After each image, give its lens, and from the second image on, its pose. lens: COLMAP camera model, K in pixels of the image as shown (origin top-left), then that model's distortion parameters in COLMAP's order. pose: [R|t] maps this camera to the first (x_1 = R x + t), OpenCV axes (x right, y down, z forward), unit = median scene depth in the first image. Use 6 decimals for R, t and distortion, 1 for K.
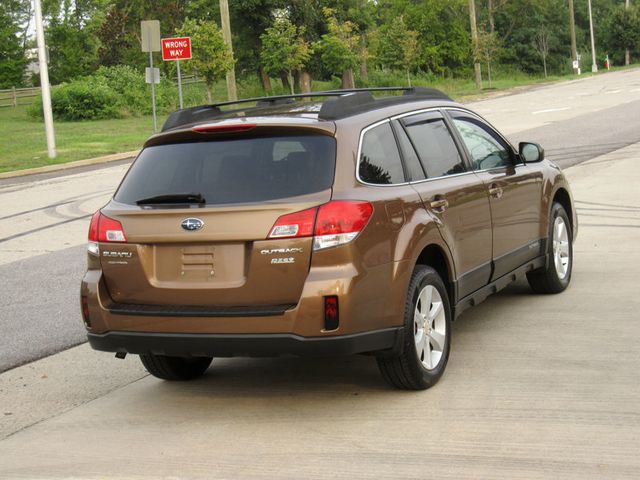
lens RADIAL K [[1291.6, 0, 320.6], [0, 1291.6, 240.5], [0, 0, 1]] dist [-0.150056, 0.000000]
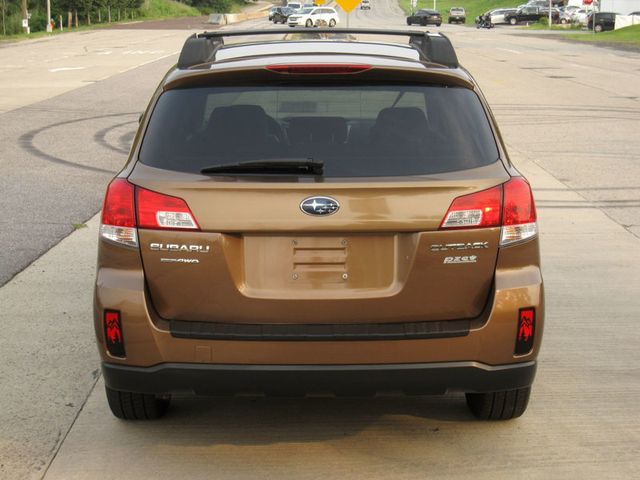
lens RADIAL K [[1291.6, 0, 320.1], [0, 1291.6, 239.9], [0, 0, 1]] dist [-0.150056, 0.000000]
pose [[0.892993, 0.002991, 0.450060, -0.408424], [-0.015851, 0.999567, 0.024808, -0.011536], [-0.449791, -0.029287, 0.892653, 0.384862]]
